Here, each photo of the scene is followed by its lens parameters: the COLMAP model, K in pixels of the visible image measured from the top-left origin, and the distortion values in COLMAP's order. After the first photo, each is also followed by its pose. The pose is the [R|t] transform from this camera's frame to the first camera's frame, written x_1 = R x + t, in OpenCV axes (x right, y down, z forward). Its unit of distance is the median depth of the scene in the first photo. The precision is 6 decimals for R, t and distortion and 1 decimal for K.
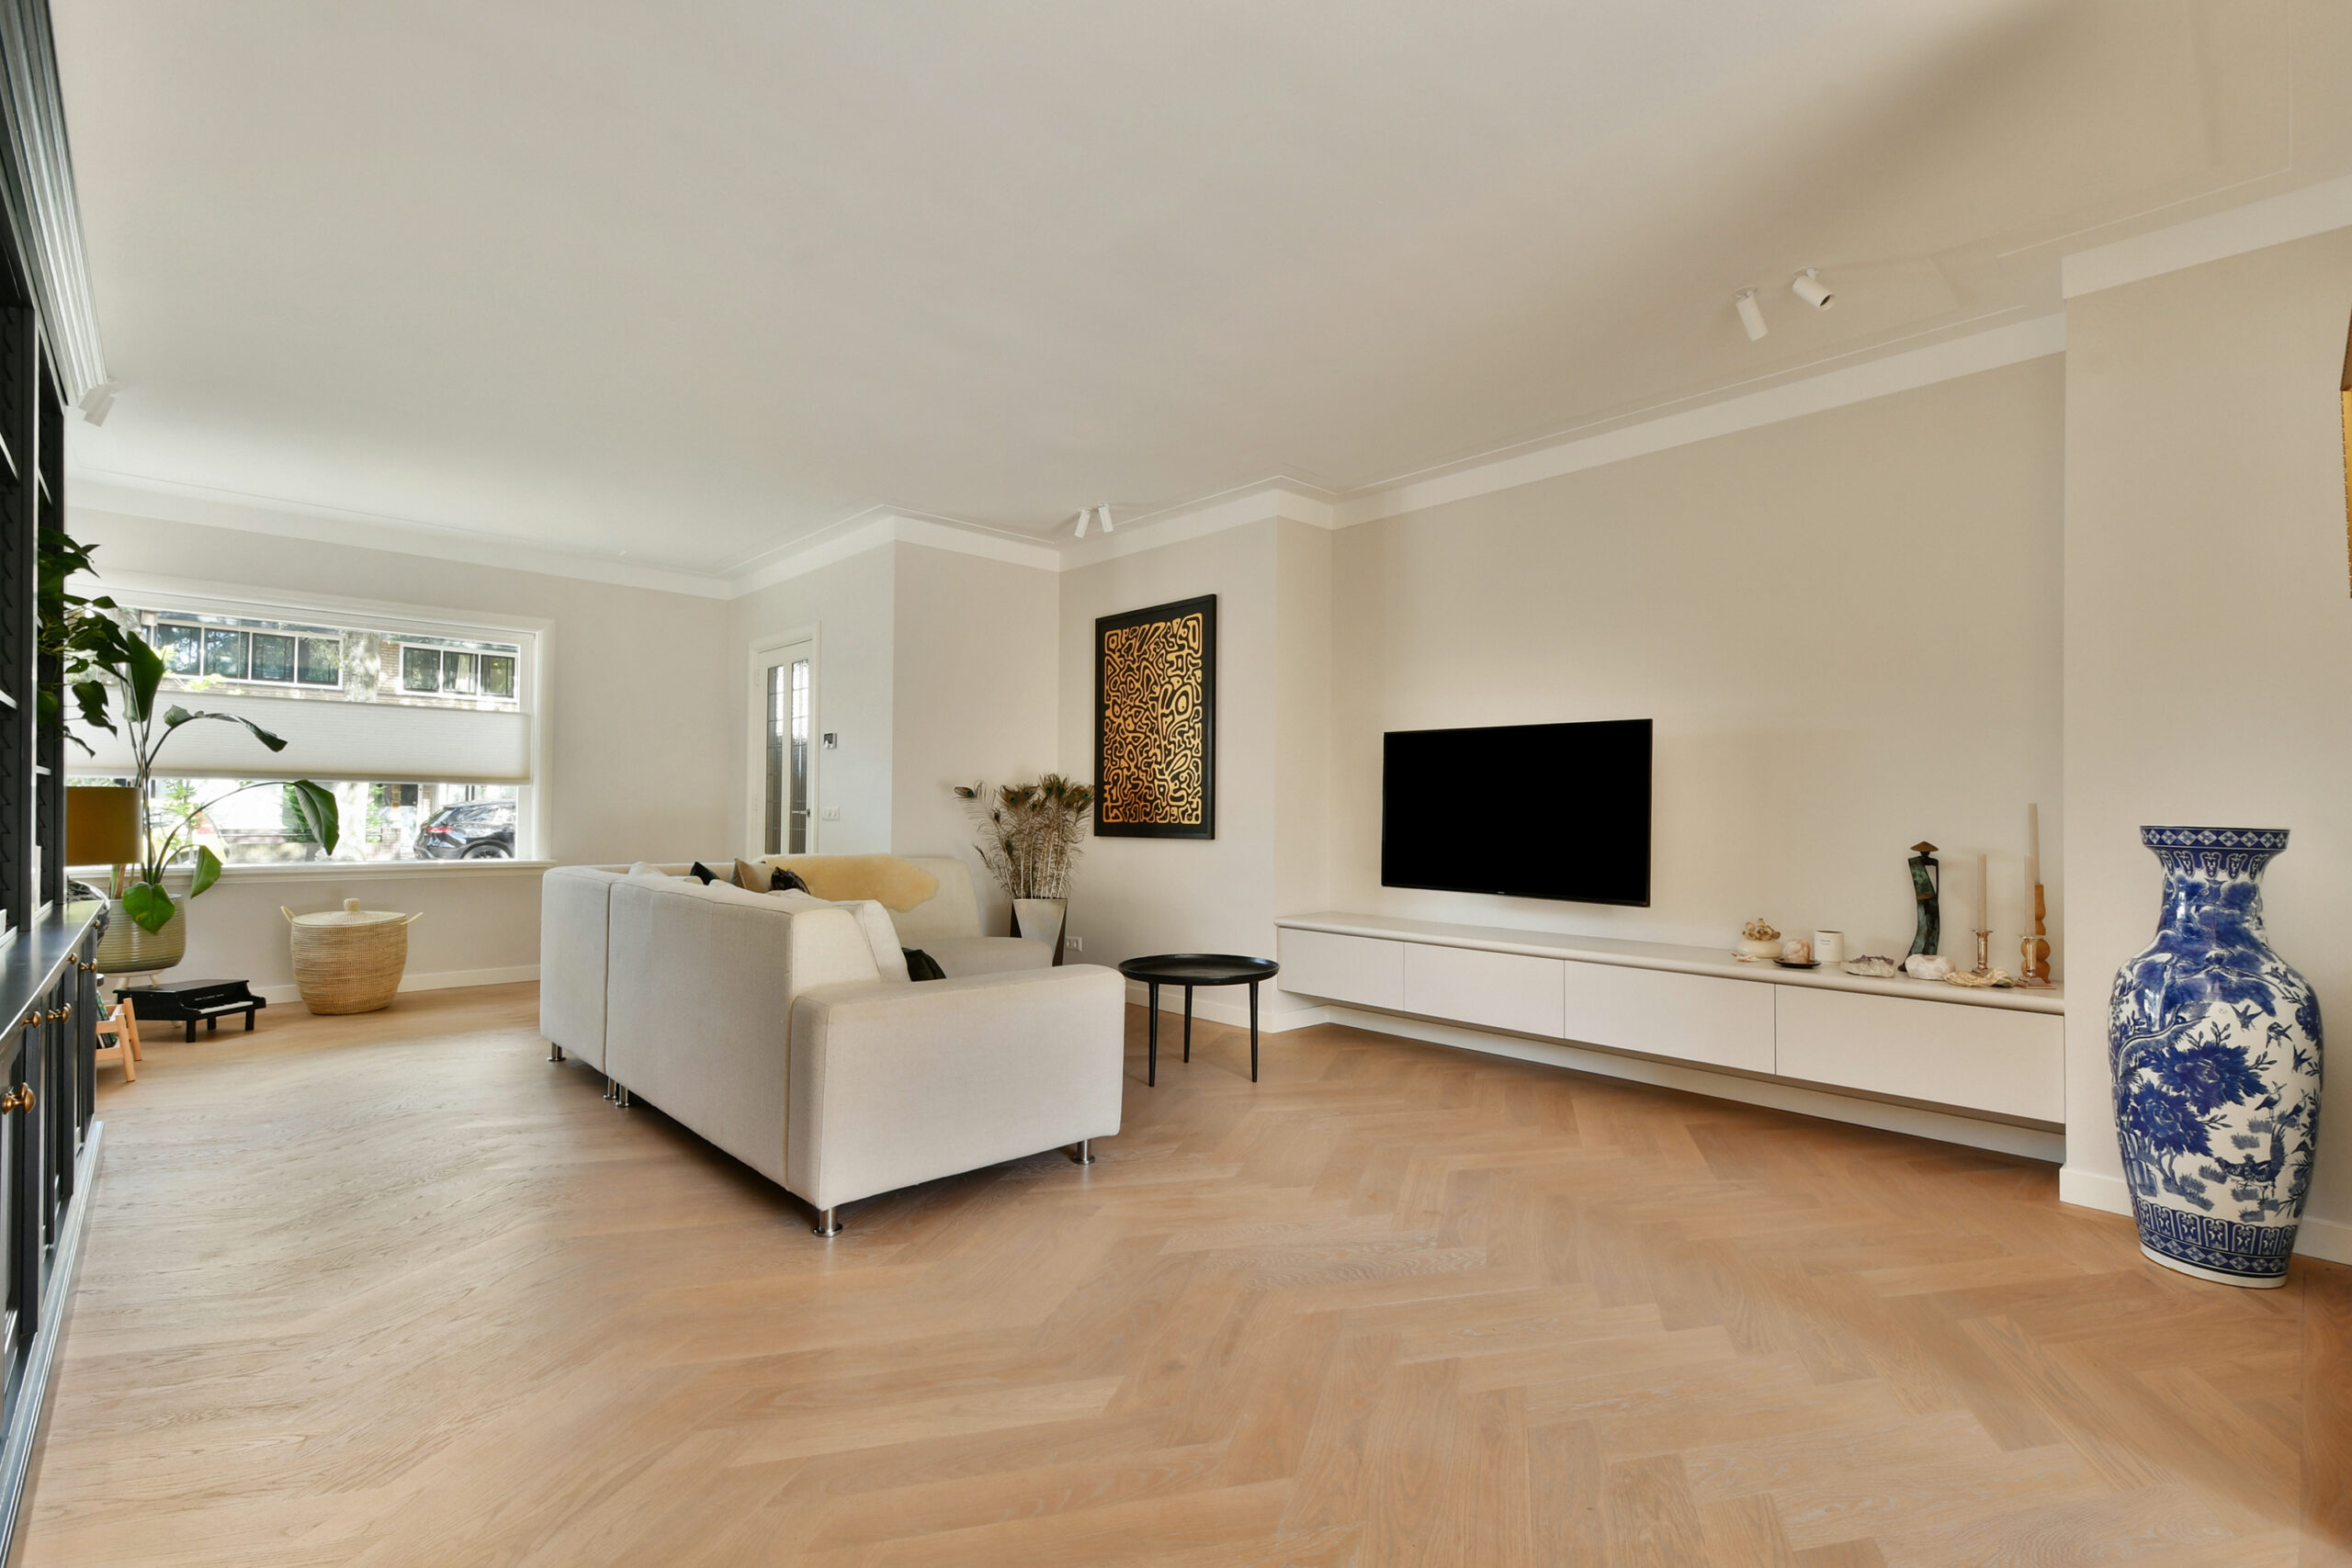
lens RADIAL K [[1061.8, 0, 1220.8], [0, 1061.8, 805.3], [0, 0, 1]] dist [0.008331, -0.000311]
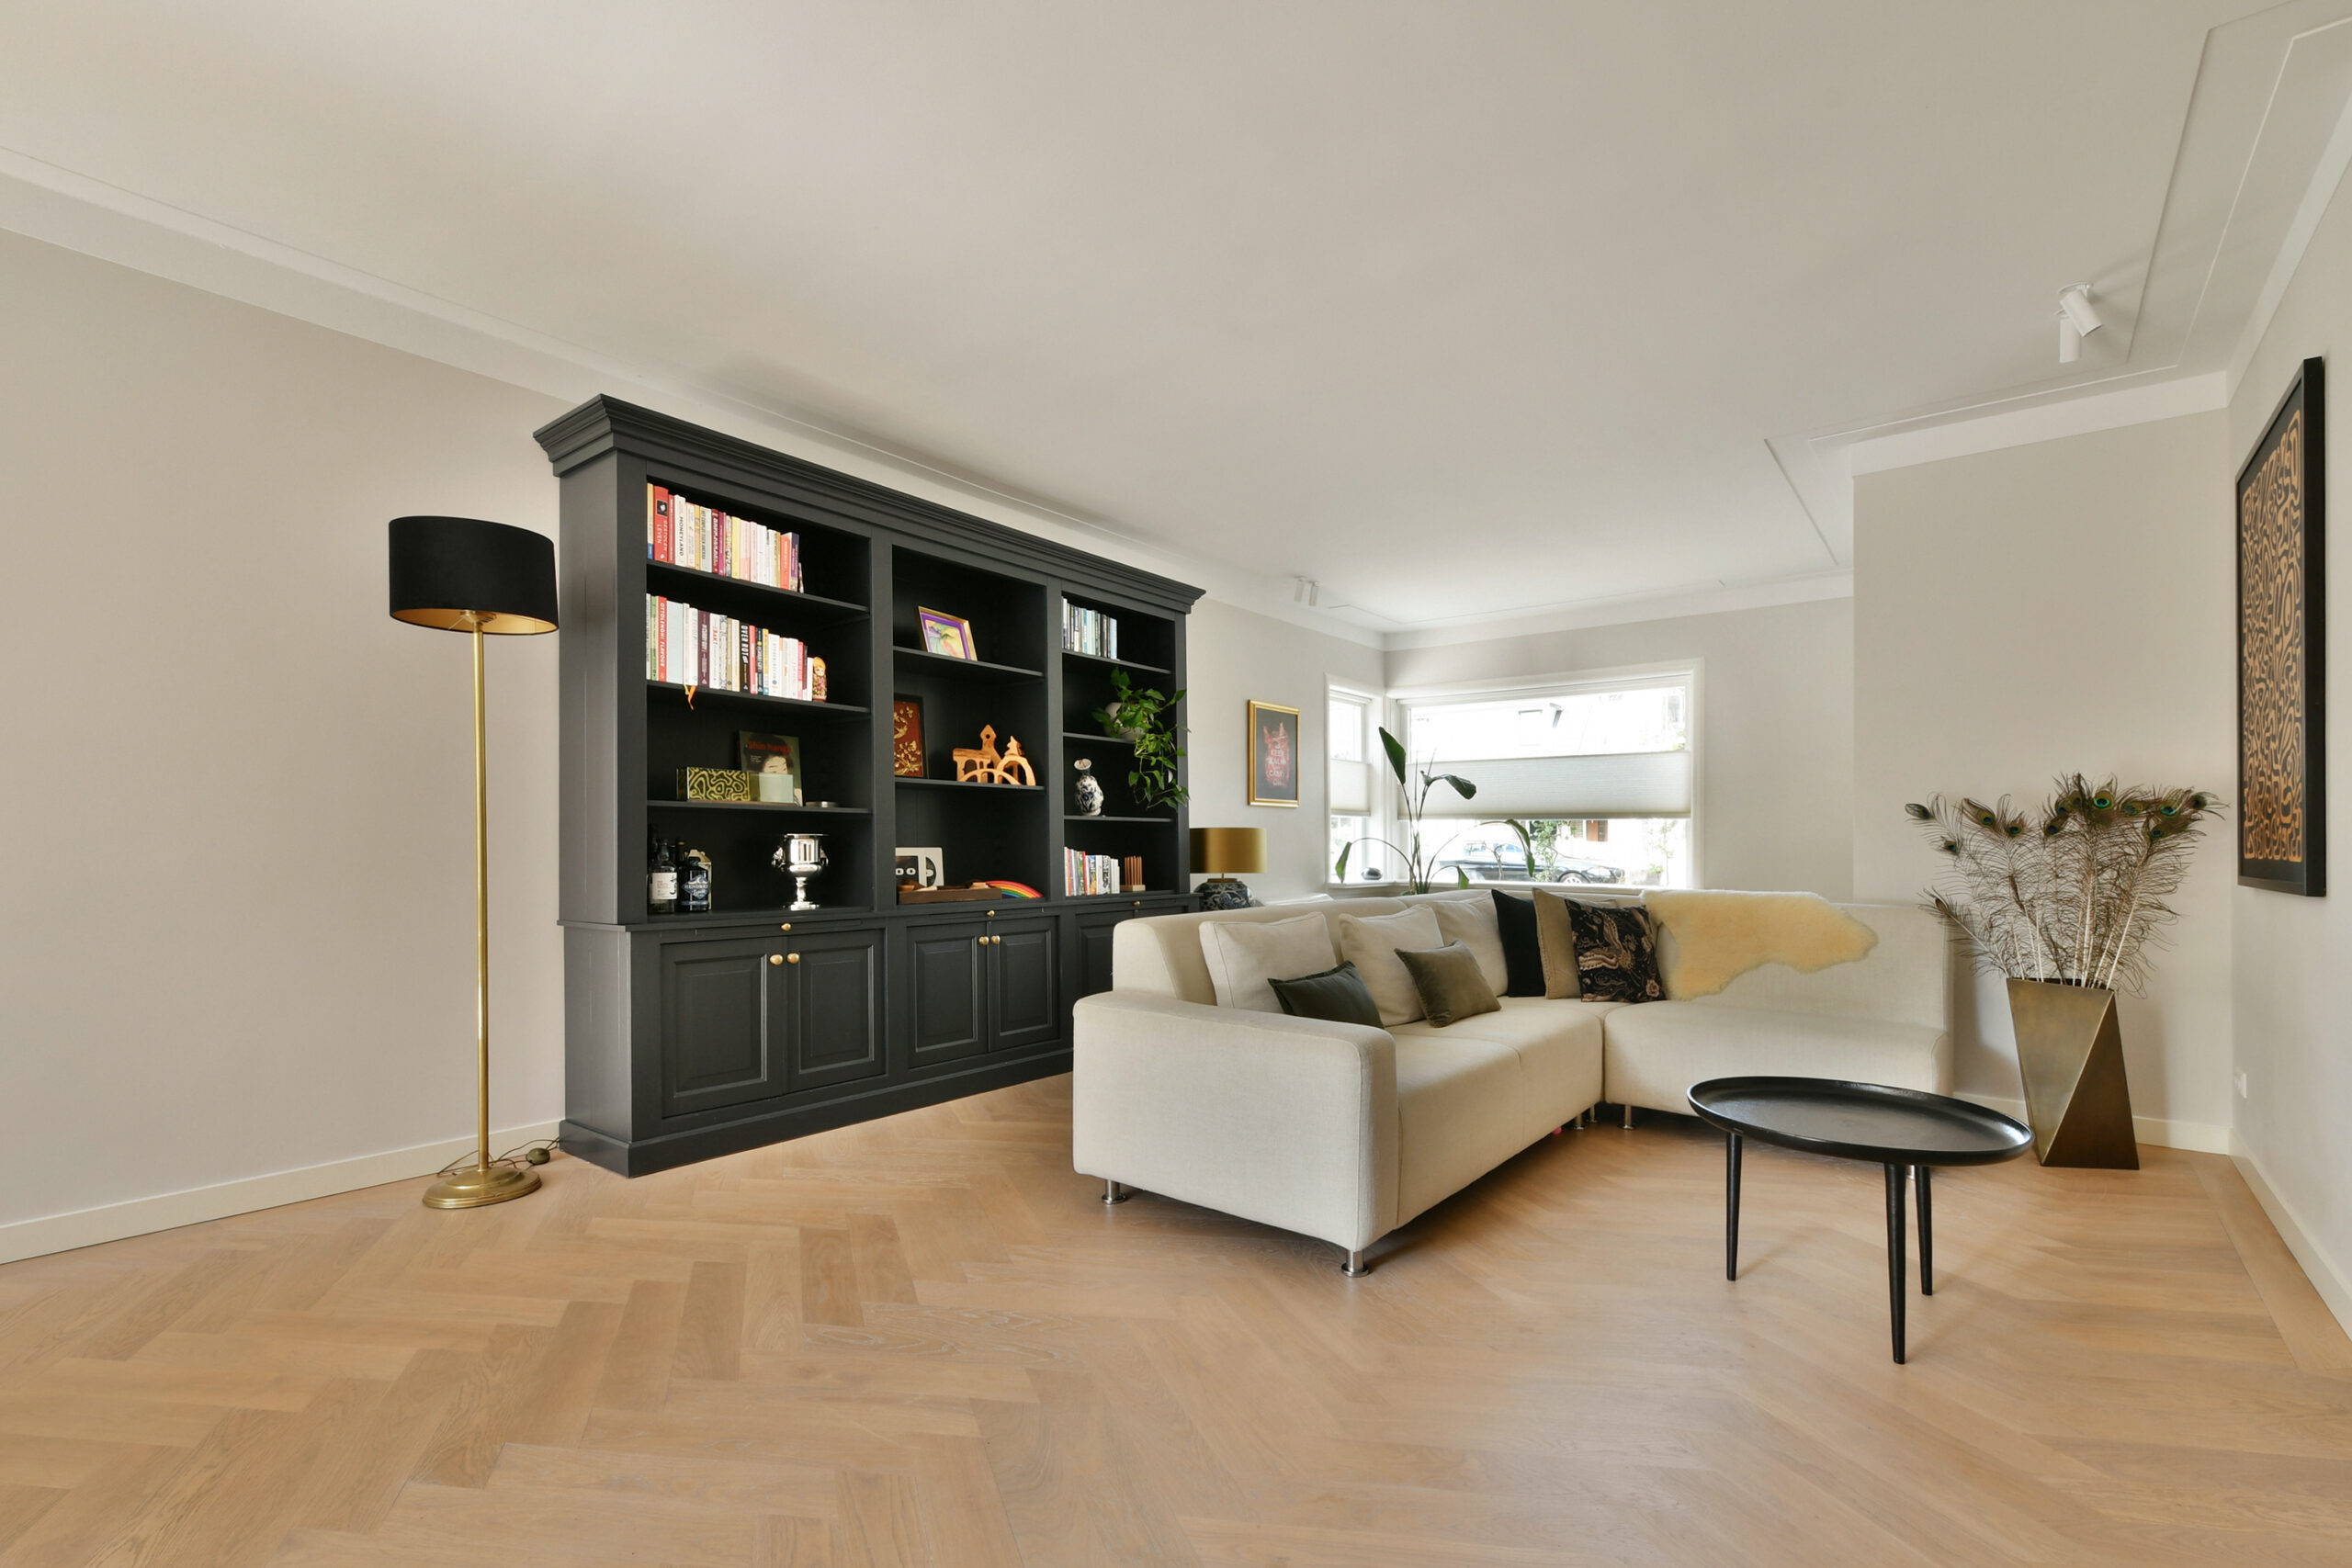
lens RADIAL K [[1033.5, 0, 1216.8], [0, 1033.5, 854.3], [0, 0, 1]] dist [0.002889, 0.000118]
pose [[0.137684, 0.007978, -0.990444, 0.362527], [0.006271, 0.999940, 0.008926, 0.006678], [0.990456, -0.007440, 0.137625, 0.456453]]
